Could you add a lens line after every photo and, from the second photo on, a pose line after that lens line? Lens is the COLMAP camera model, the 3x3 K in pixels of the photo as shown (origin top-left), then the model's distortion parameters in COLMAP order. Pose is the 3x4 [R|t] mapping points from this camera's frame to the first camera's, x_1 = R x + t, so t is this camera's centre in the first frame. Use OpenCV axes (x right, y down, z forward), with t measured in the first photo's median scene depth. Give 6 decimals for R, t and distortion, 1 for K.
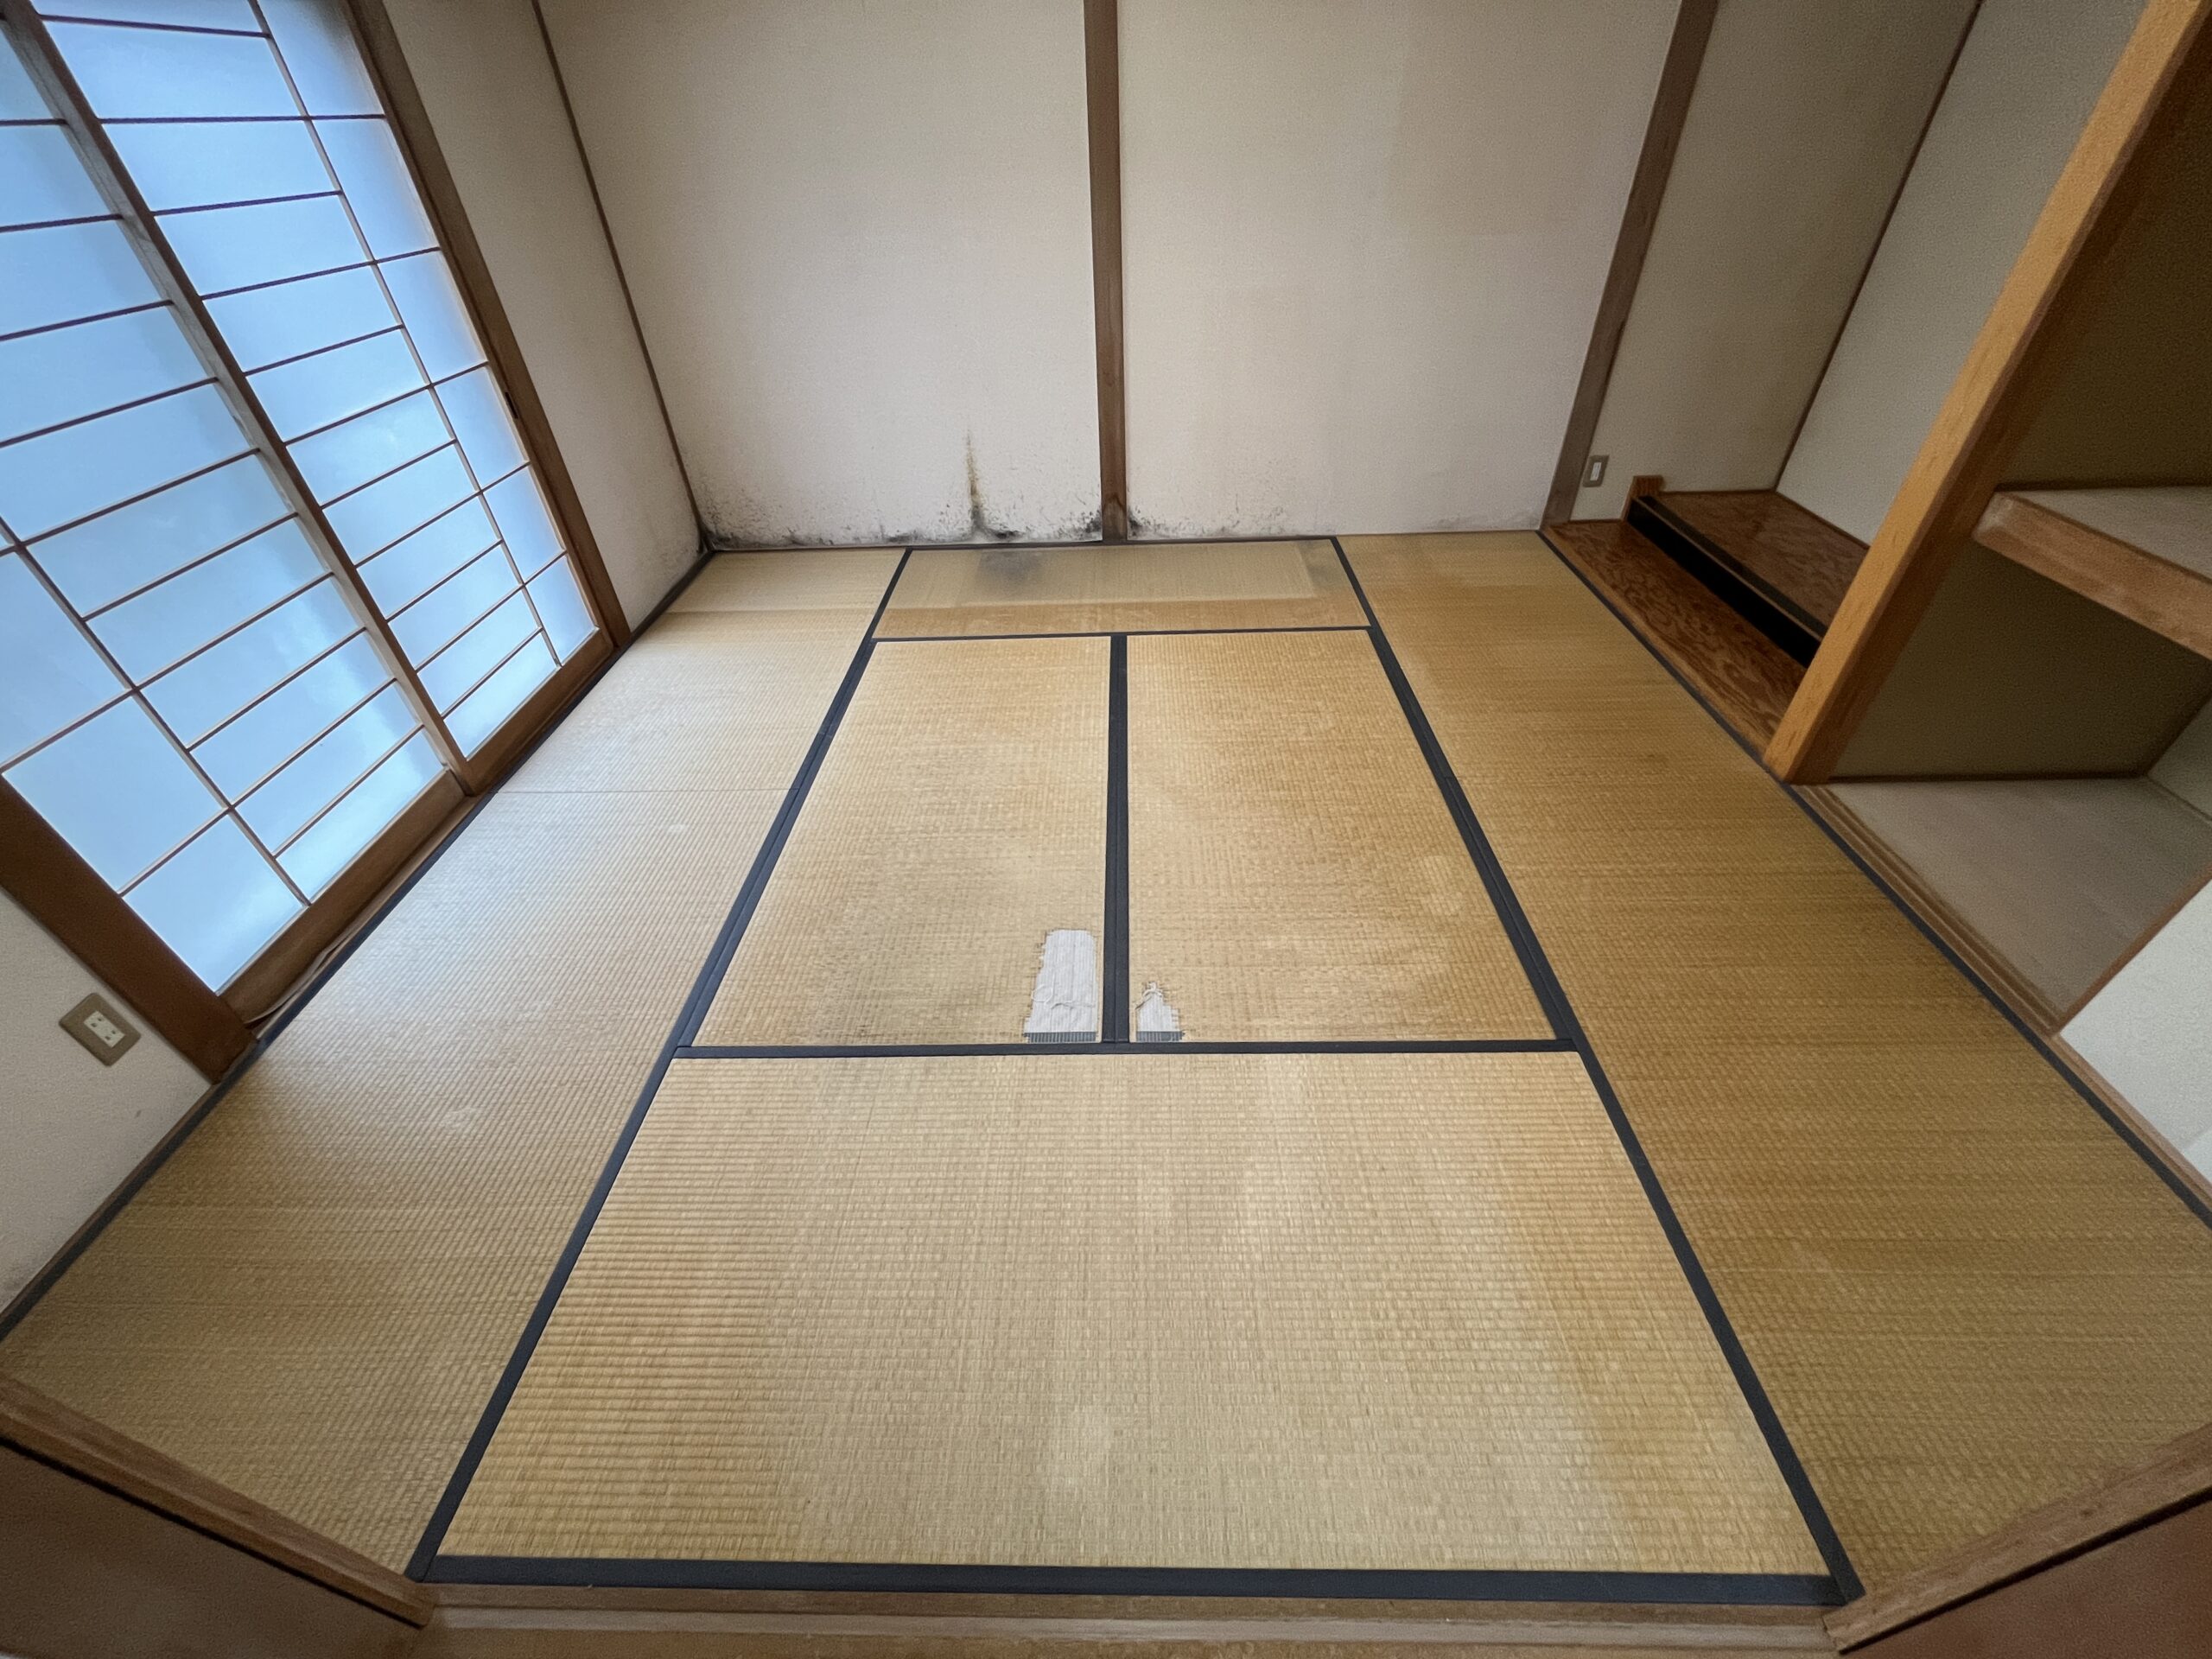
lens RADIAL K [[901.3, 0, 1091.7], [0, 901.3, 814.4], [0, 0, 1]] dist [-0.001201, 0.000275]
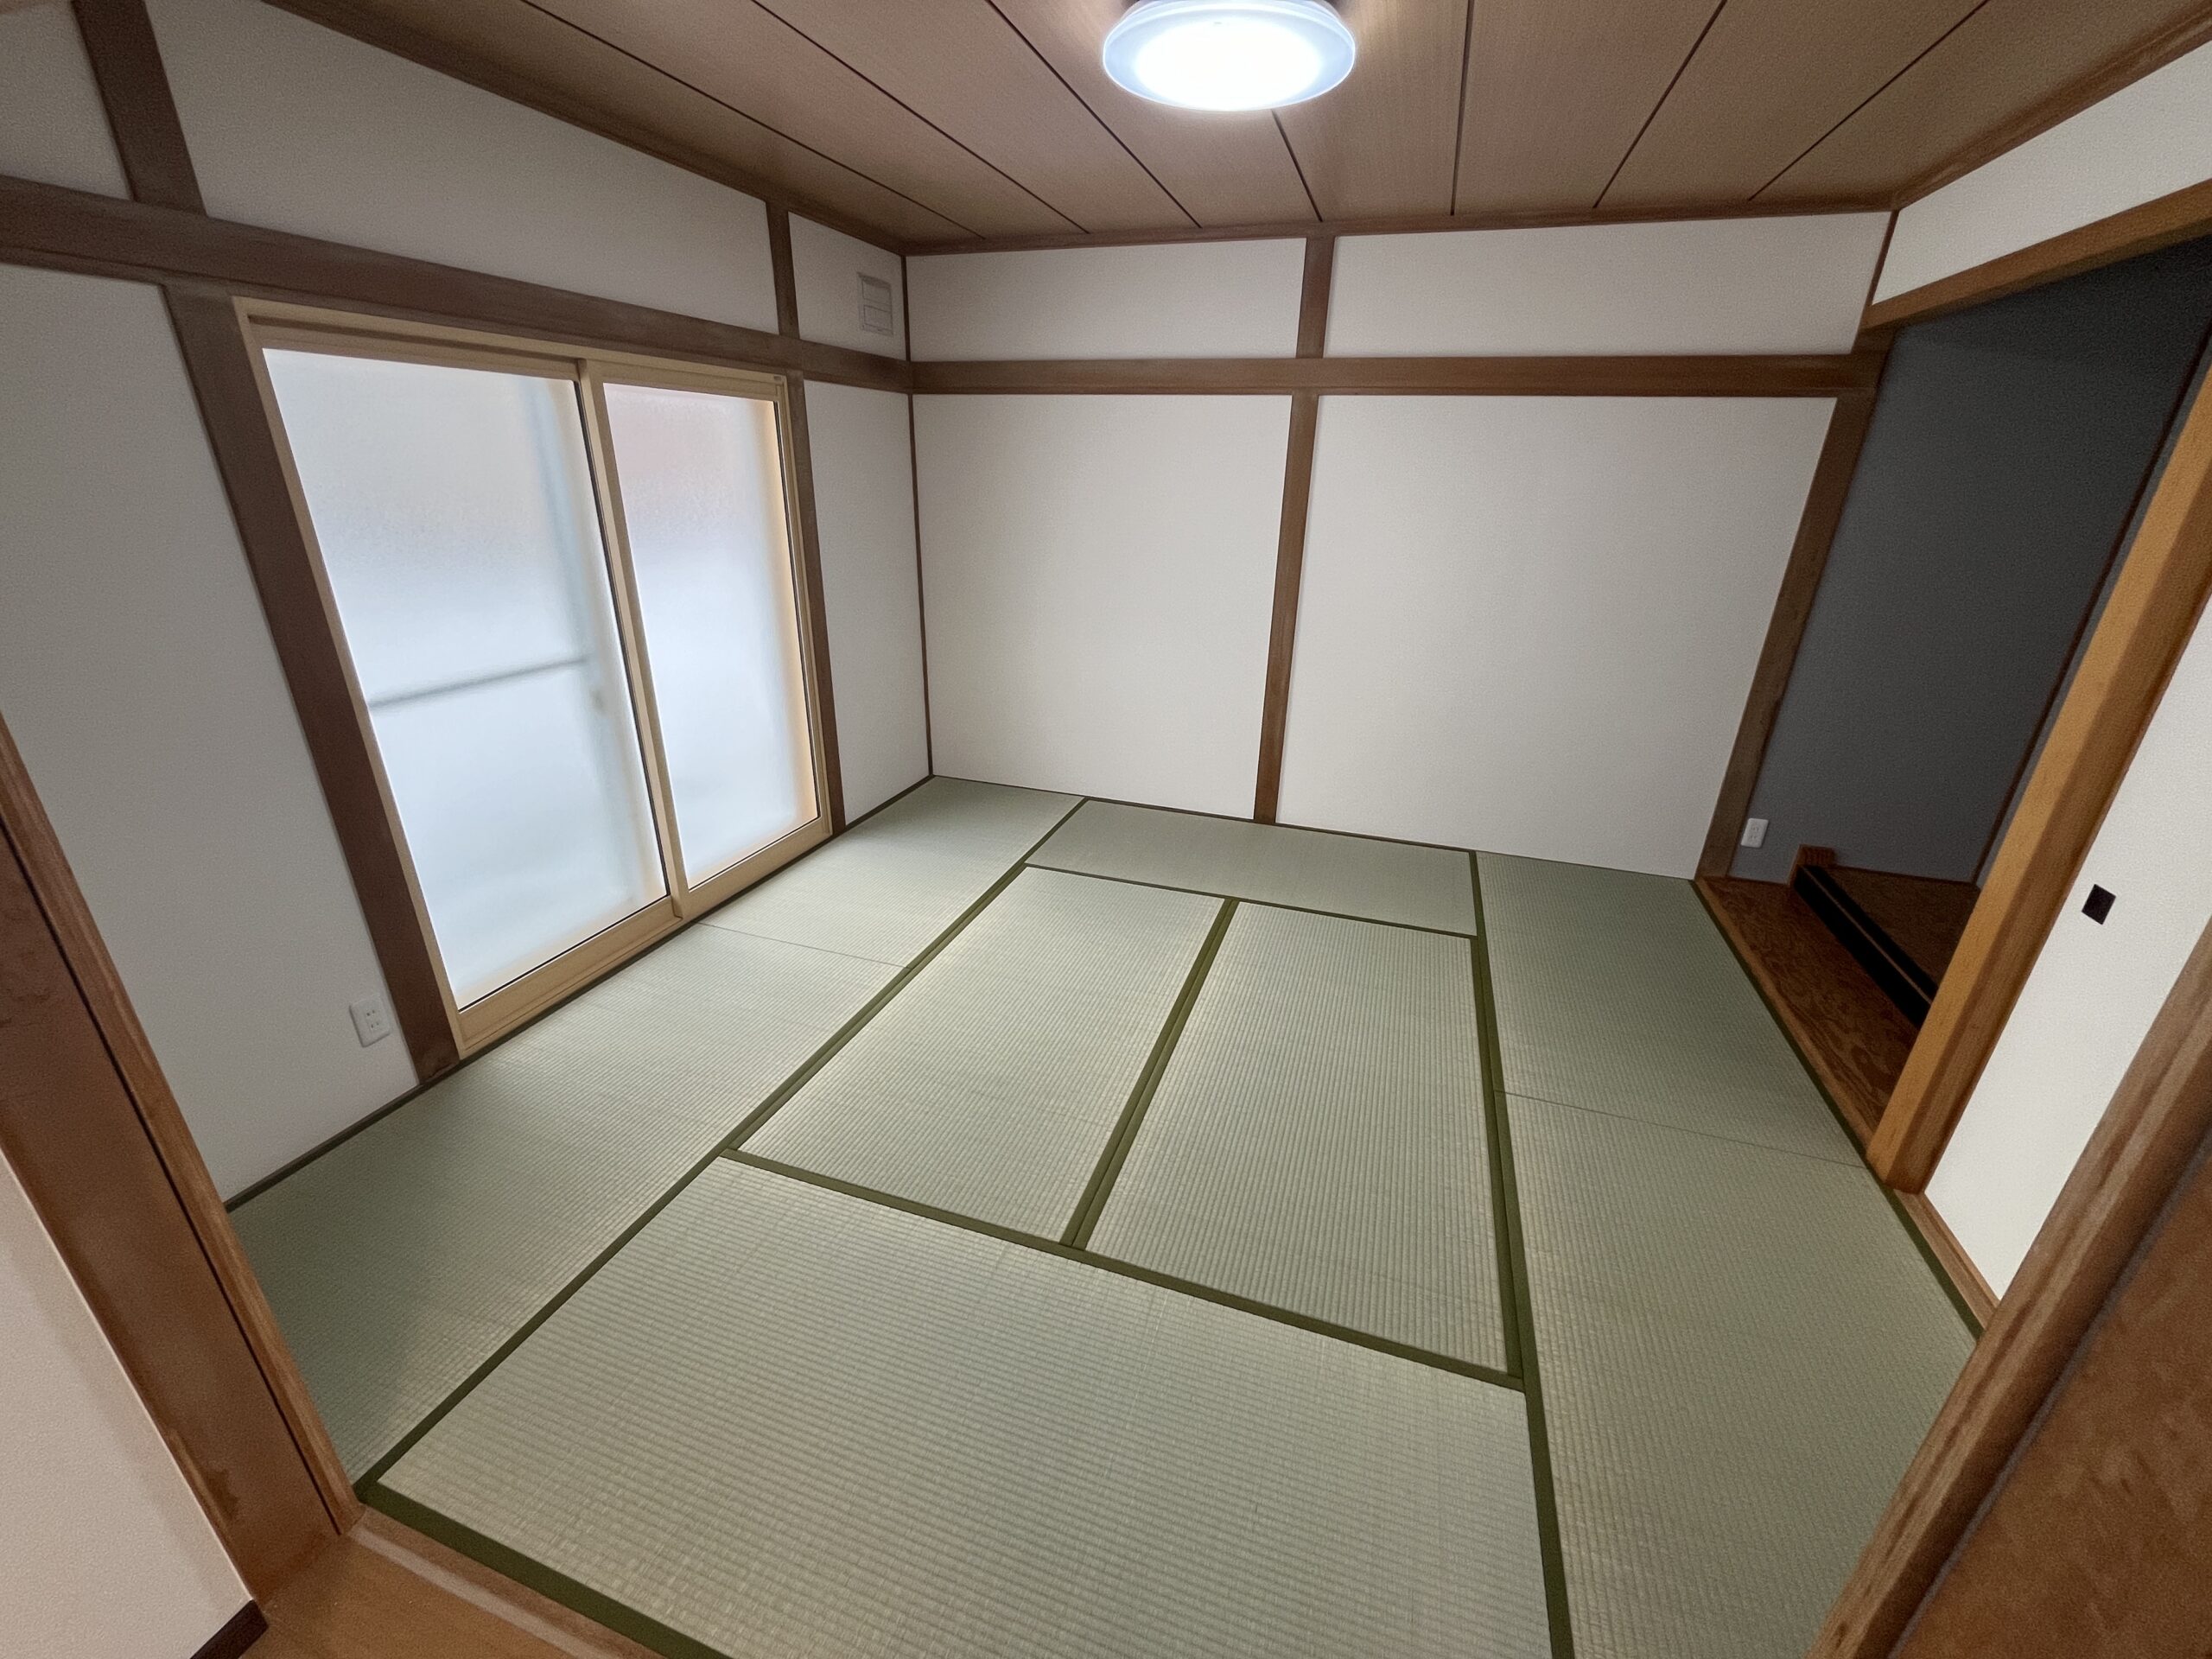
lens RADIAL K [[901.3, 0, 1104.7], [0, 901.3, 819.6], [0, 0, 1]] dist [-0.001201, 0.000275]
pose [[0.952263, 0.160905, -0.259432, 0.166566], [-0.228073, 0.939866, -0.254232, 0.024971], [0.202924, 0.301265, 0.931698, -0.092190]]
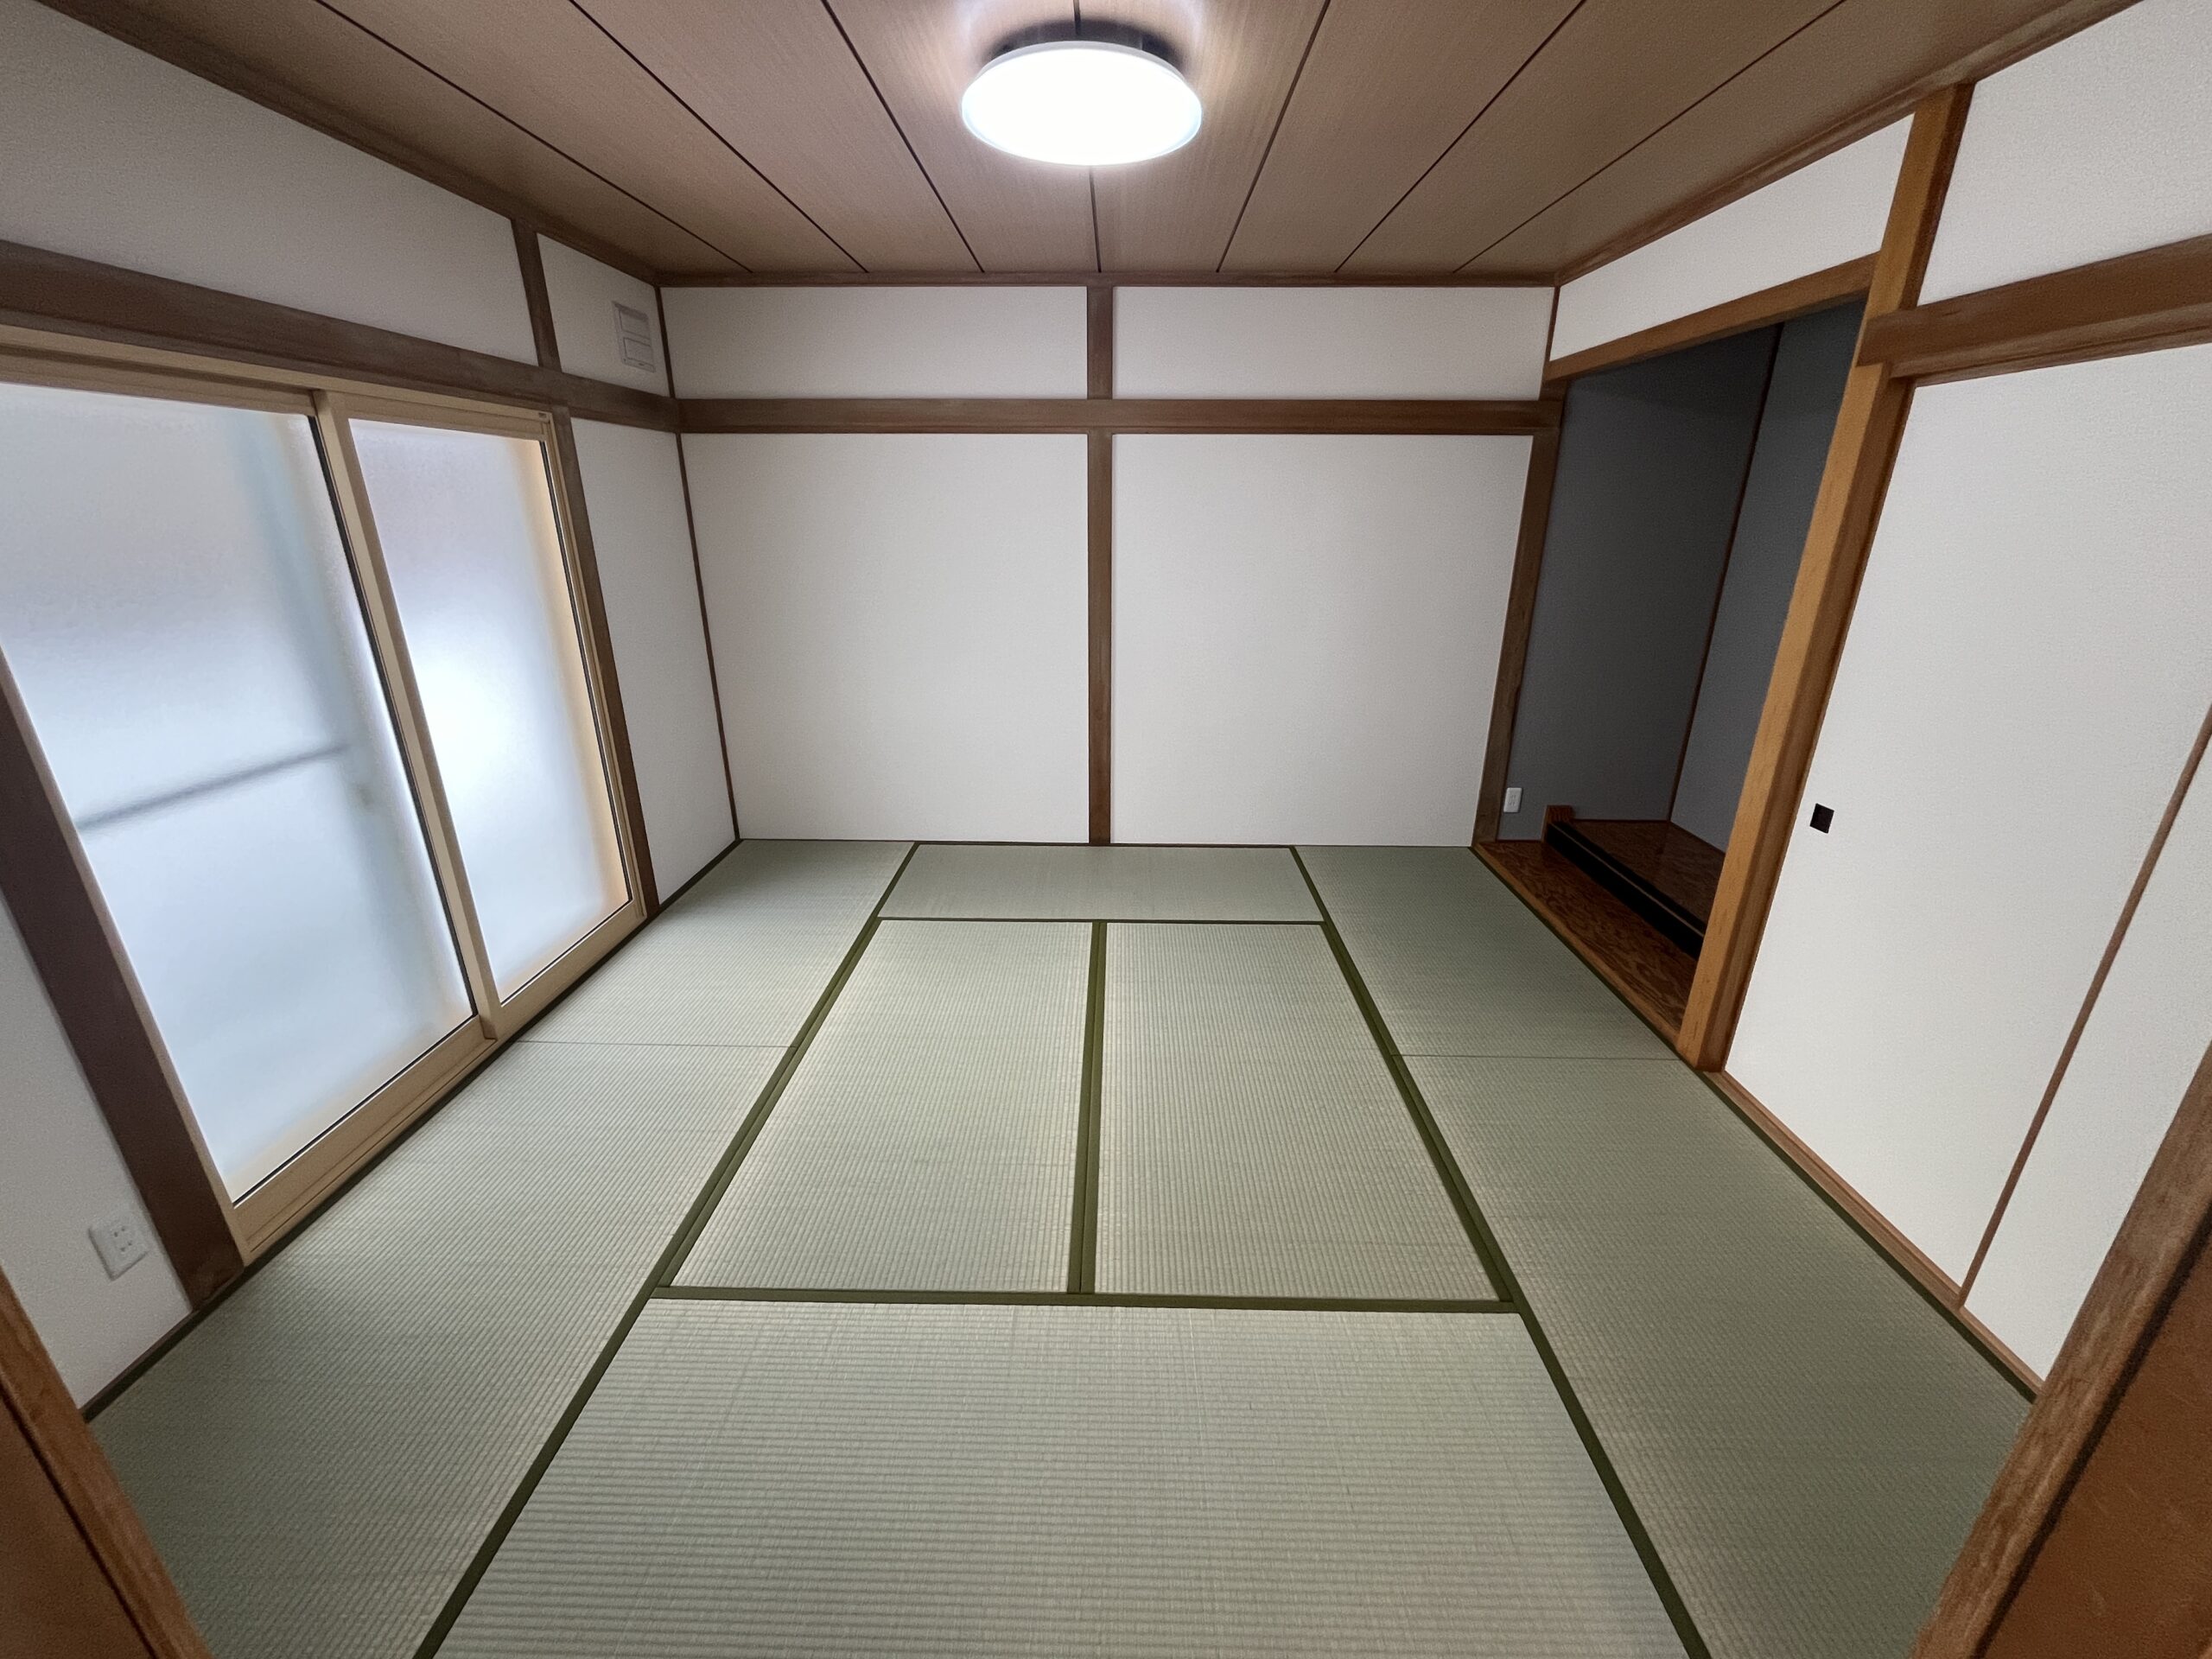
lens RADIAL K [[901.3, 0, 1096.8], [0, 901.3, 819.9], [0, 0, 1]] dist [-0.001201, 0.000275]
pose [[0.999388, 0.033529, 0.009926, 0.011899], [-0.028475, 0.945113, -0.325499, 0.047538], [-0.020295, 0.325017, 0.945490, -0.105106]]
